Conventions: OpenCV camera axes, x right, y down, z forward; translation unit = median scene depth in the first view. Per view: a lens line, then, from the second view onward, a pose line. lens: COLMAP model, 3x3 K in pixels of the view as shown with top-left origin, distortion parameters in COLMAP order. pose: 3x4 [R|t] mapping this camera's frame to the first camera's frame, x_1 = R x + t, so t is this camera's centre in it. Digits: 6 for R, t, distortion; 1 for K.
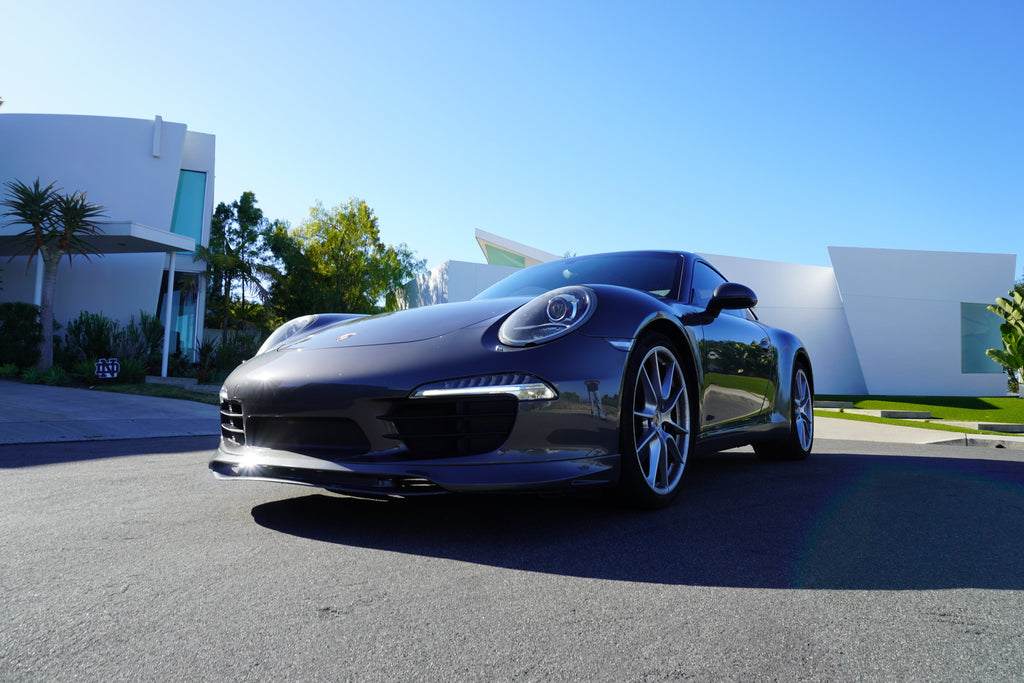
lens RADIAL K [[843.7, 0, 495.3], [0, 843.7, 351.5], [0, 0, 1]] dist [-0.011846, -0.008434]
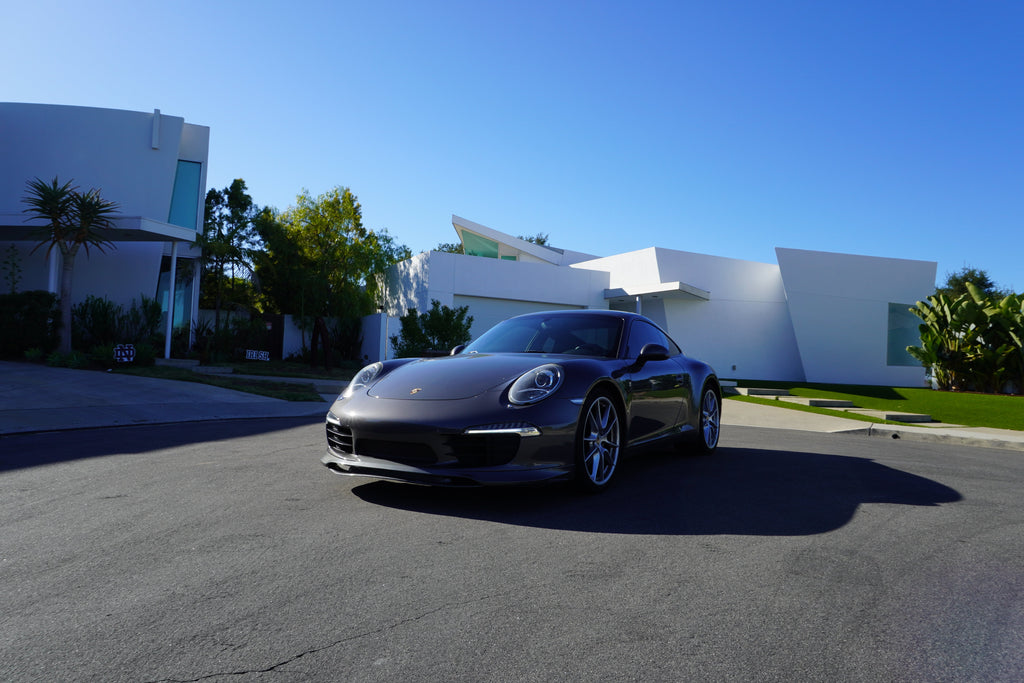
lens RADIAL K [[1050.5, 0, 512.0], [0, 1050.5, 341.5], [0, 0, 1]] dist [0.008695, 0.010803]
pose [[0.997299, 0.018554, 0.071073, -0.050236], [-0.023140, 0.997665, 0.064257, -0.093976], [-0.069715, -0.065728, 0.995399, -0.402924]]
